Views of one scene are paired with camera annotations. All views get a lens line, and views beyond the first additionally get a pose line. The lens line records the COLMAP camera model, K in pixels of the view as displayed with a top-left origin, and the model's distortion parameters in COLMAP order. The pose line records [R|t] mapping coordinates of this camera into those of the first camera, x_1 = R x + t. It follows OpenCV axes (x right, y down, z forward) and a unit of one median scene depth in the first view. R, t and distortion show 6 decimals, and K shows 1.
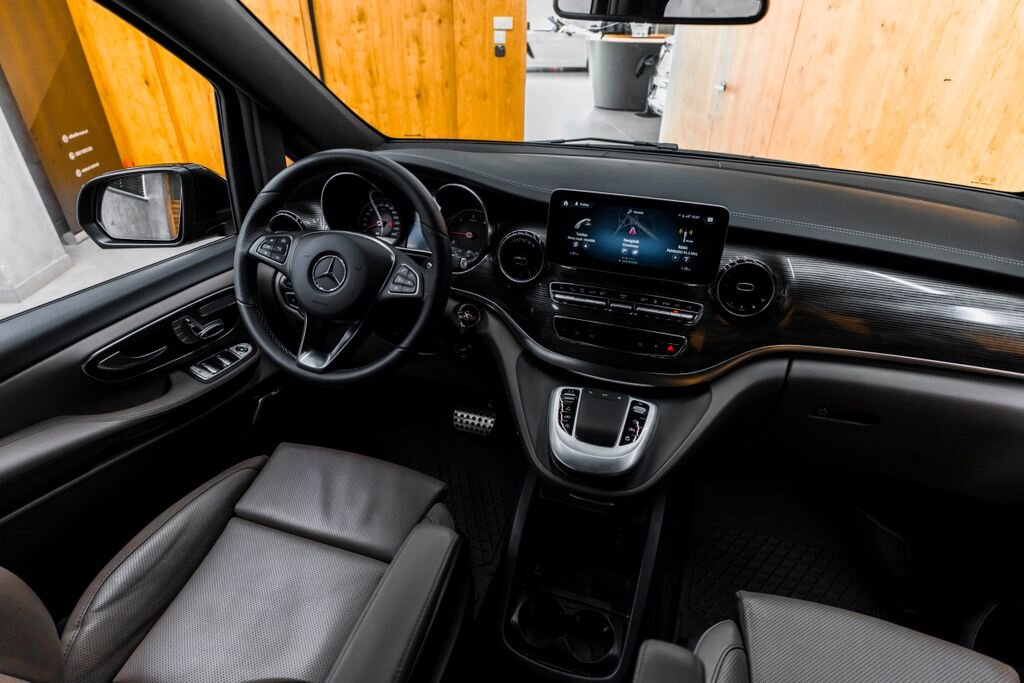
lens RADIAL K [[551.7, 0, 512.0], [0, 551.7, 341.5], [0, 0, 1]] dist [0.003117, 0.001882]
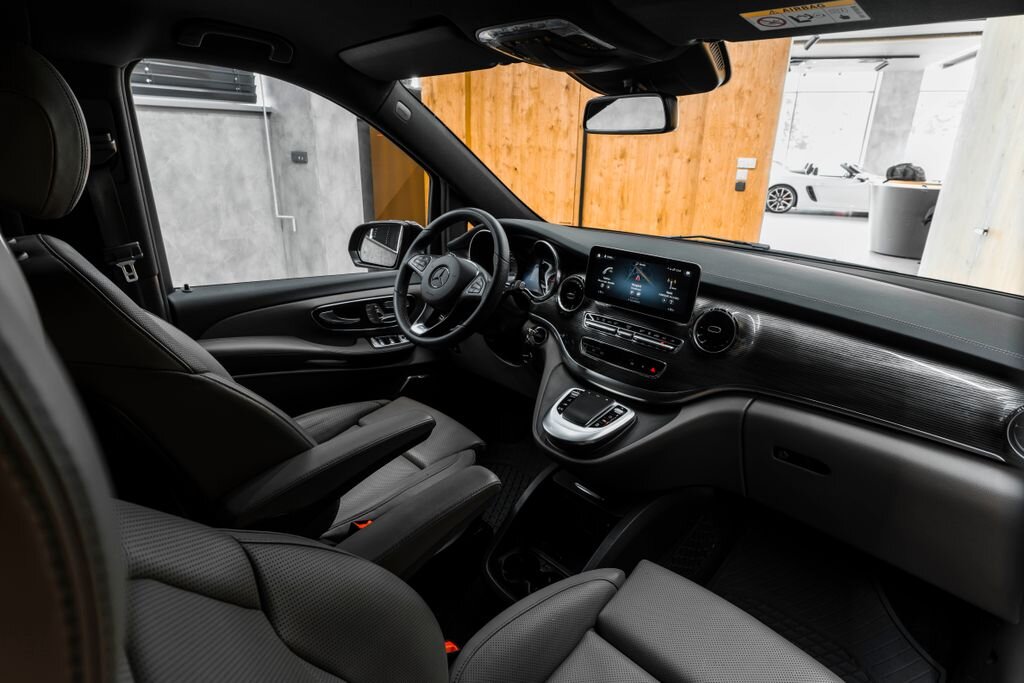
lens RADIAL K [[551.7, 0, 512.0], [0, 551.7, 341.5], [0, 0, 1]] dist [0.003117, 0.001882]
pose [[0.884042, 0.167491, -0.436368, 0.496211], [-0.257124, 0.953904, -0.154774, 0.210413], [0.390330, 0.249028, 0.886356, -0.253265]]
